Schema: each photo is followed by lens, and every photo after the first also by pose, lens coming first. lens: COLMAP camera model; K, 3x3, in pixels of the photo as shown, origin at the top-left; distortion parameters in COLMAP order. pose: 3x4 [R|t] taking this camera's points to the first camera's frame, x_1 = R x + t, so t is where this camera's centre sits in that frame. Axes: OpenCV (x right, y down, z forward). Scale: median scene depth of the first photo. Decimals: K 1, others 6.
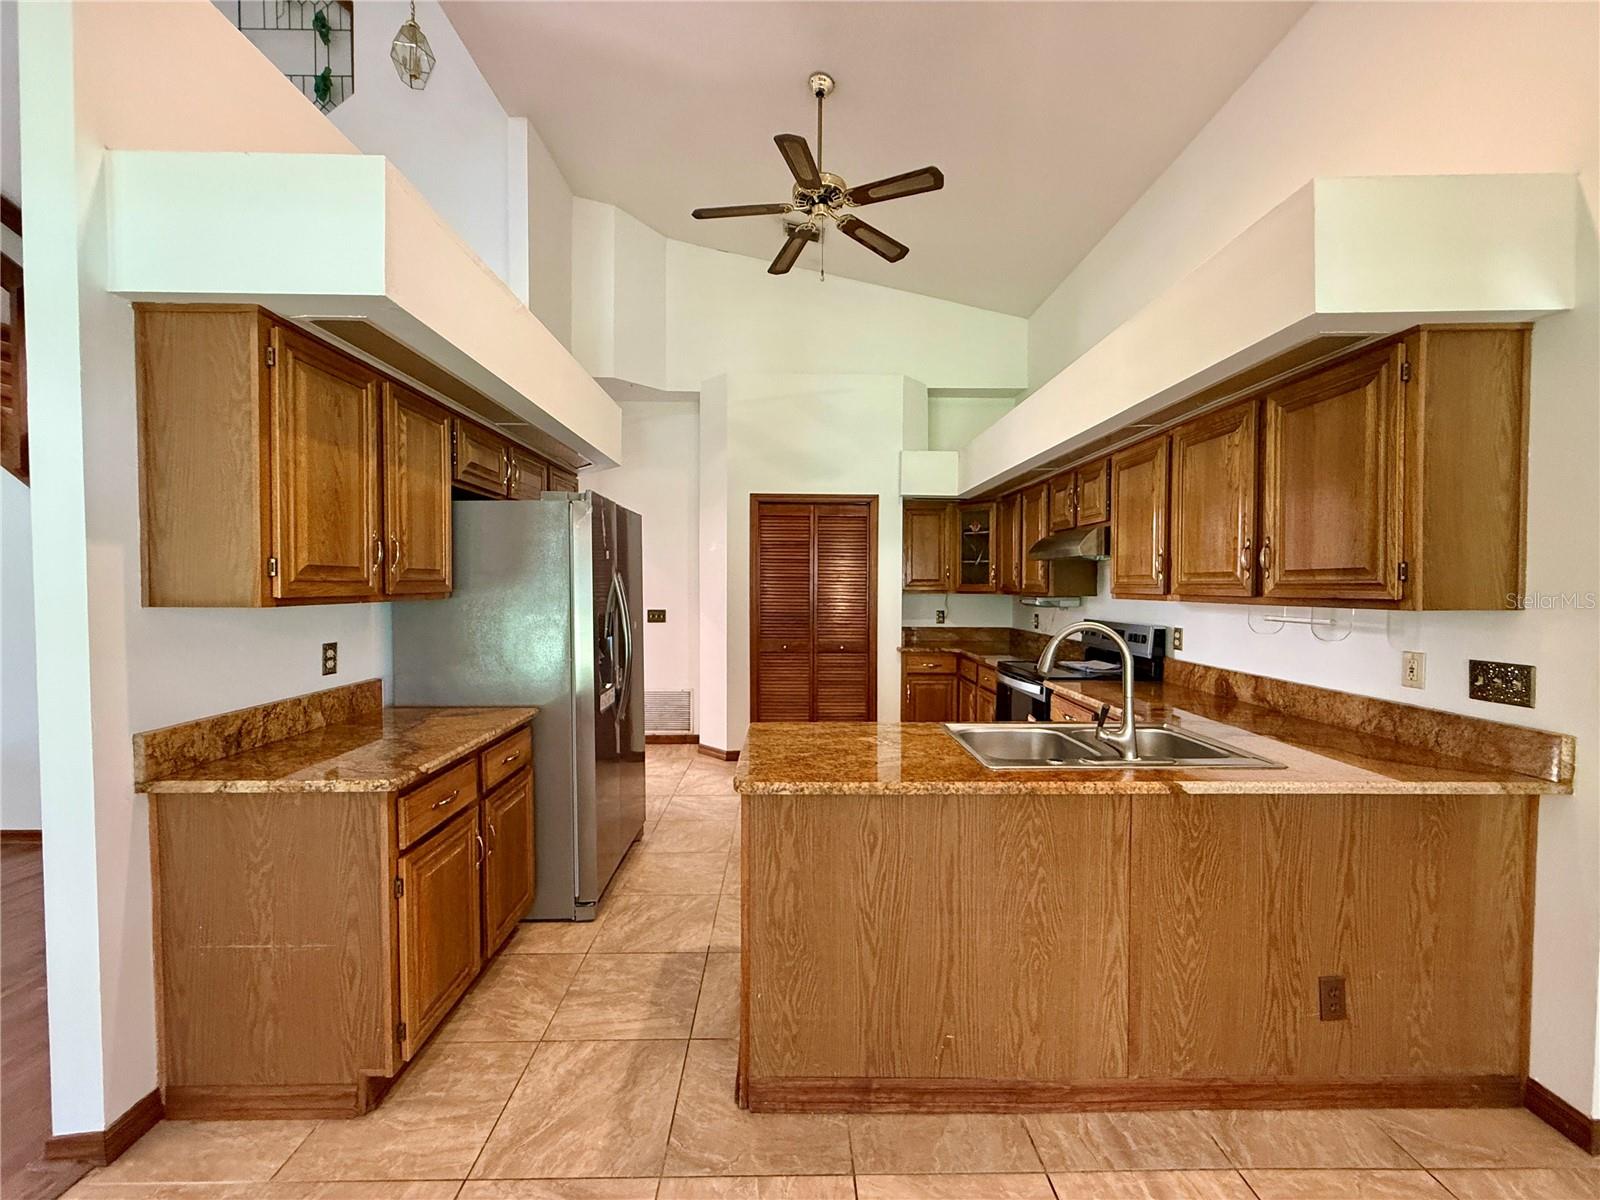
lens RADIAL K [[637.4, 0, 800.0], [0, 637.4, 600.0], [0, 0, 1]] dist [-0.000900, -0.000180]
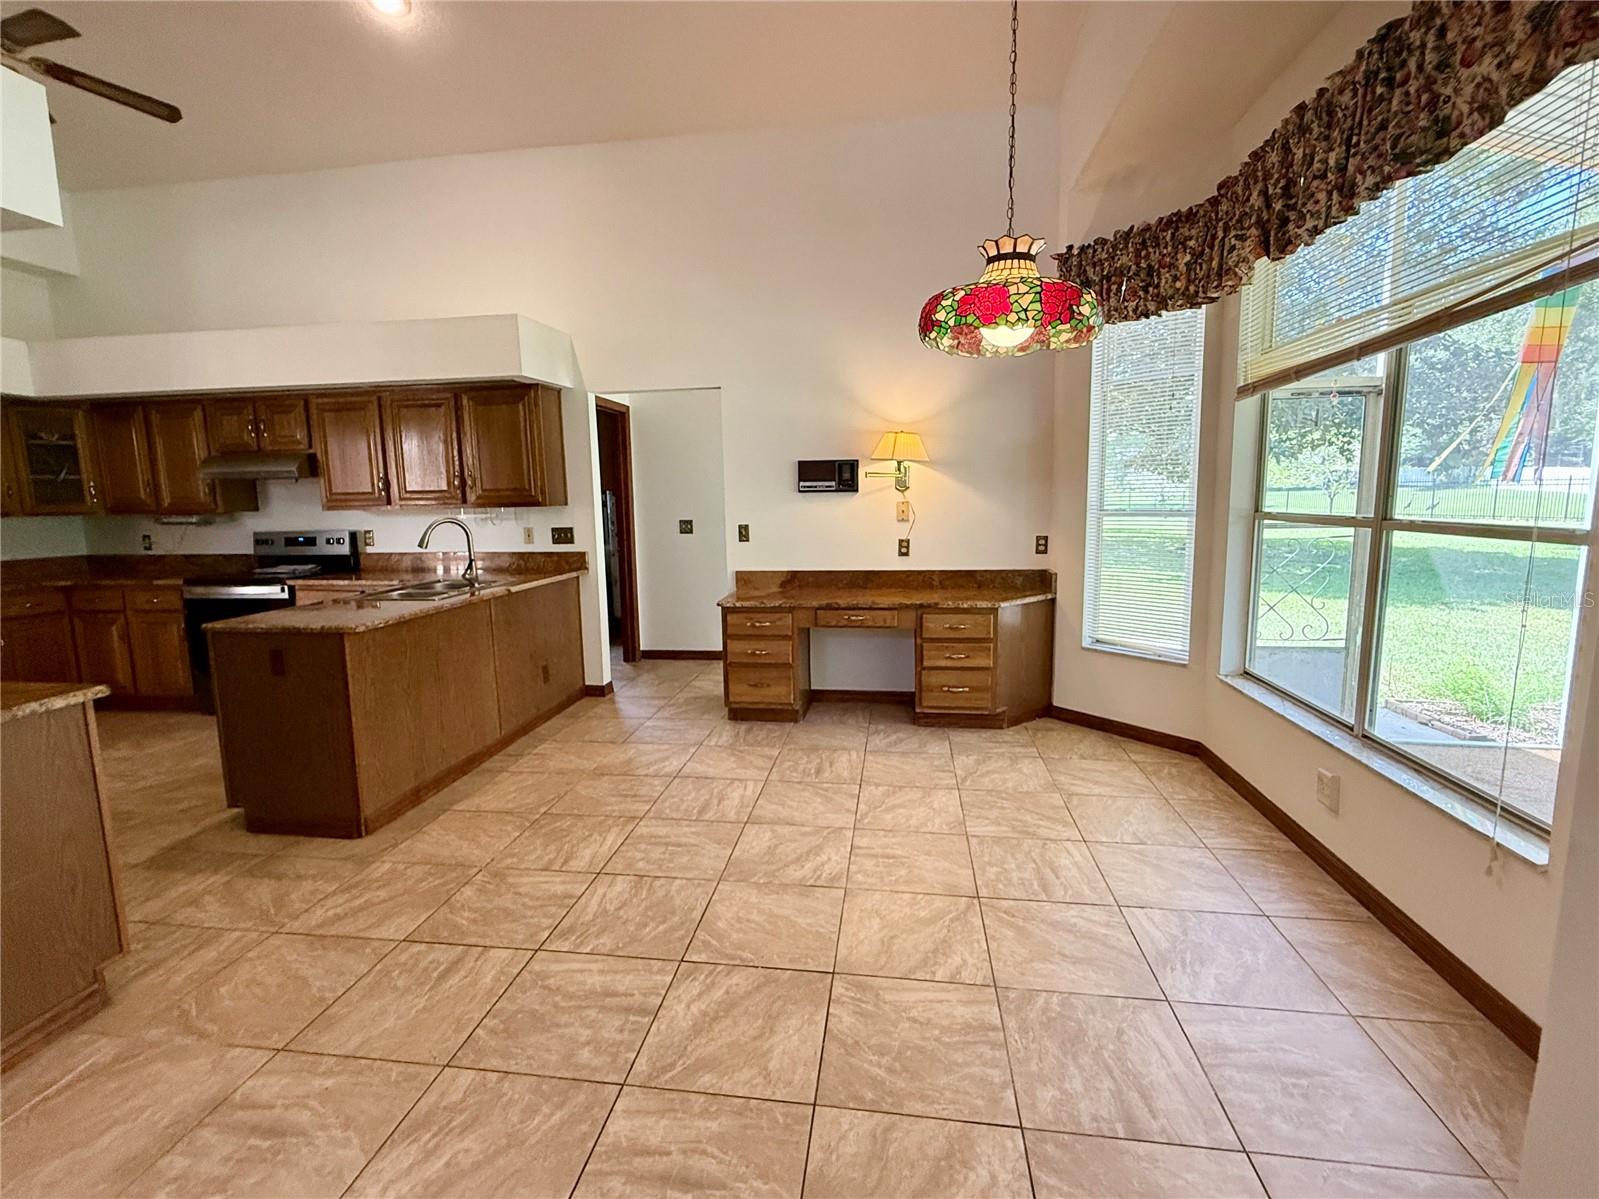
lens RADIAL K [[722.2, 0, 796.1], [0, 722.2, 586.0], [0, 0, 1]] dist [-0.000774, -0.000169]
pose [[0.160129, -0.132438, 0.978171, -1.124327], [0.042365, 0.990967, 0.127236, 0.005254], [-0.986187, 0.021067, 0.164293, -0.250289]]
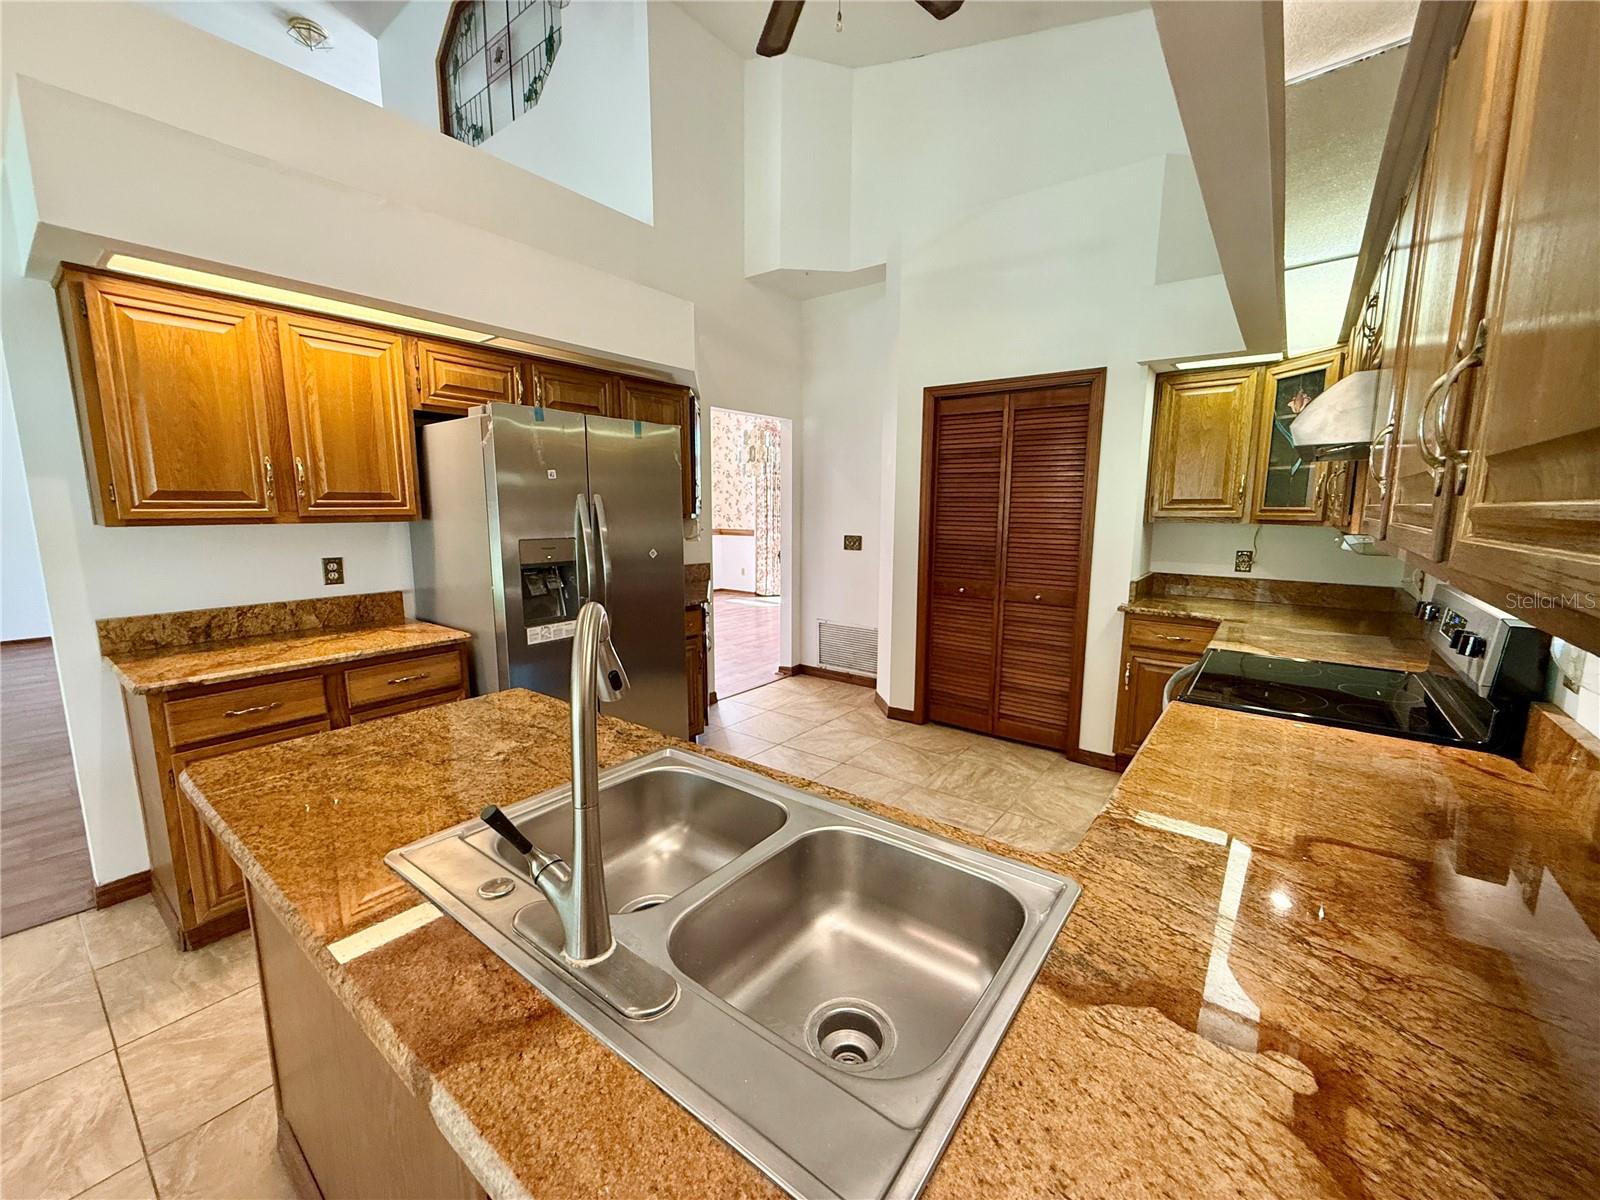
lens RADIAL K [[638.8, 0, 793.4], [0, 638.8, 601.3], [0, 0, 1]] dist [0.000953, -0.000146]
pose [[0.779237, 0.093502, -0.619716, 0.641556], [-0.016325, 0.991501, 0.129069, -0.018173], [0.626517, -0.090458, 0.774140, 0.597747]]
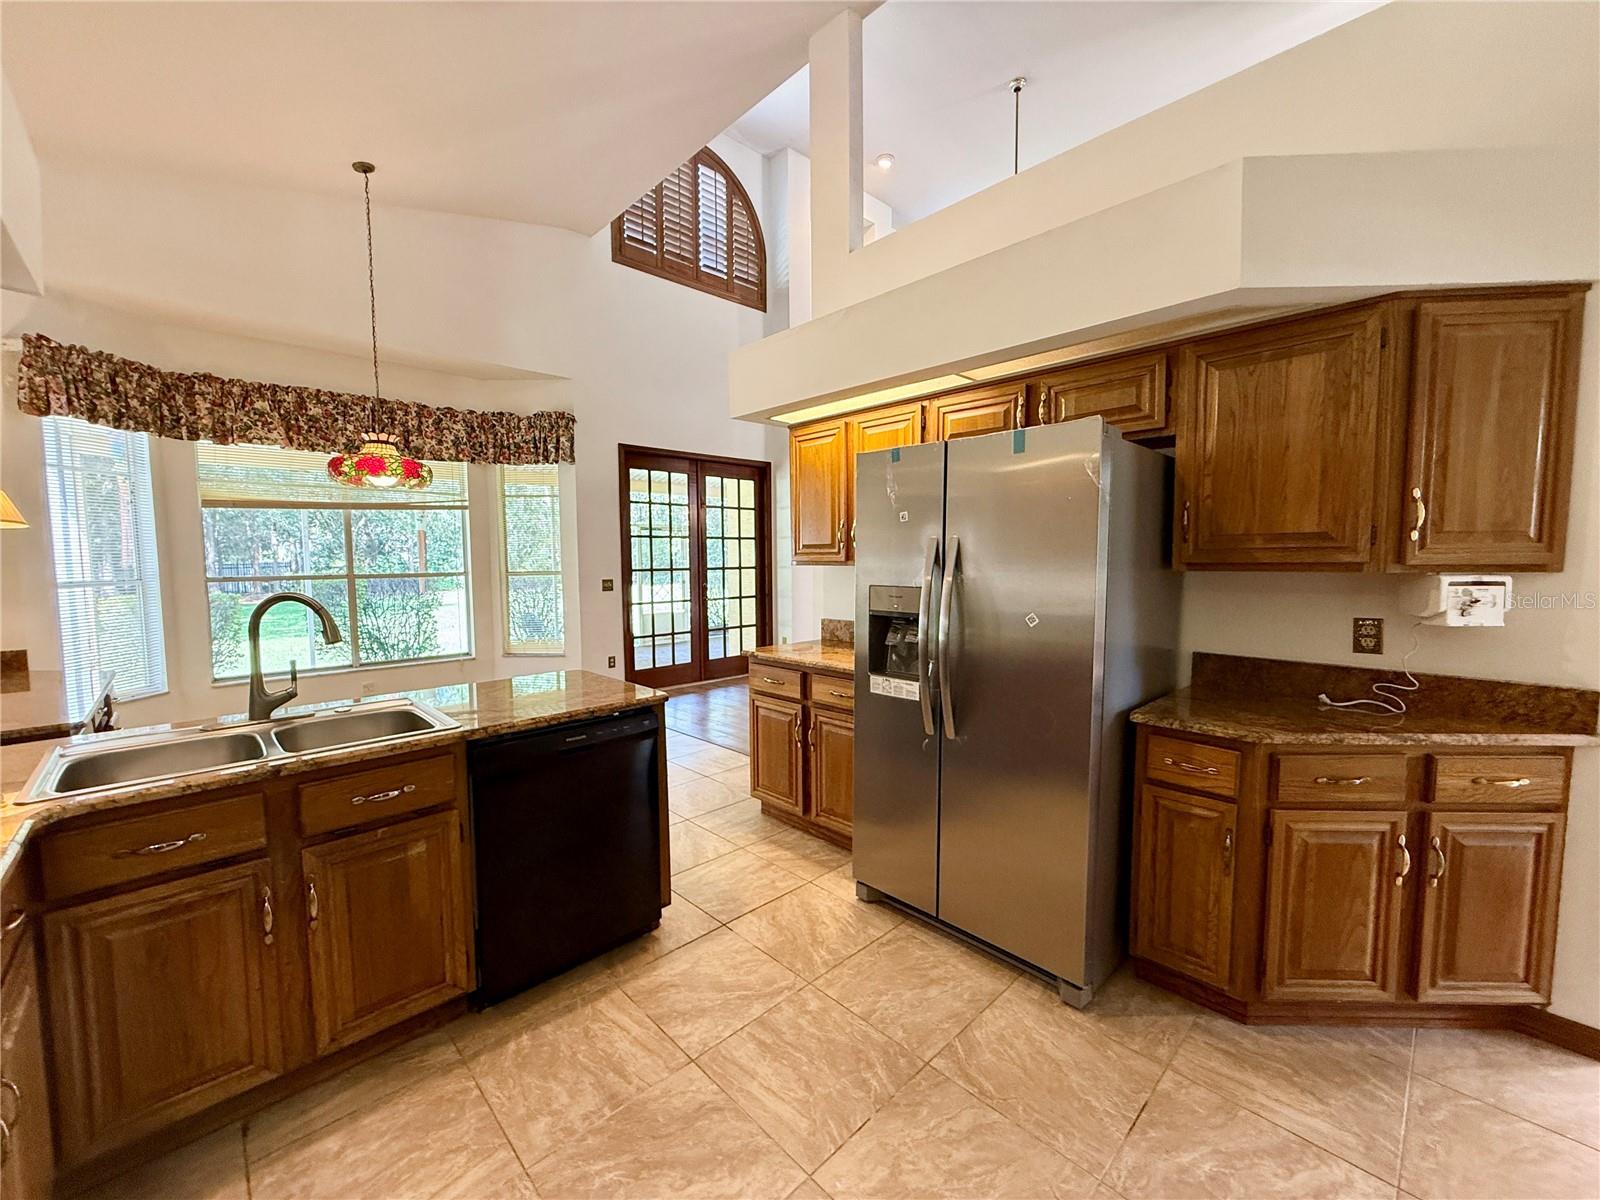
lens RADIAL K [[638.8, 0, 793.4], [0, 638.8, 601.3], [0, 0, 1]] dist [0.000953, -0.000146]
pose [[-0.732141, 0.051186, -0.679228, 0.437352], [-0.009988, 0.996259, 0.085843, -0.037210], [0.681080, 0.069633, -0.728890, 1.800162]]
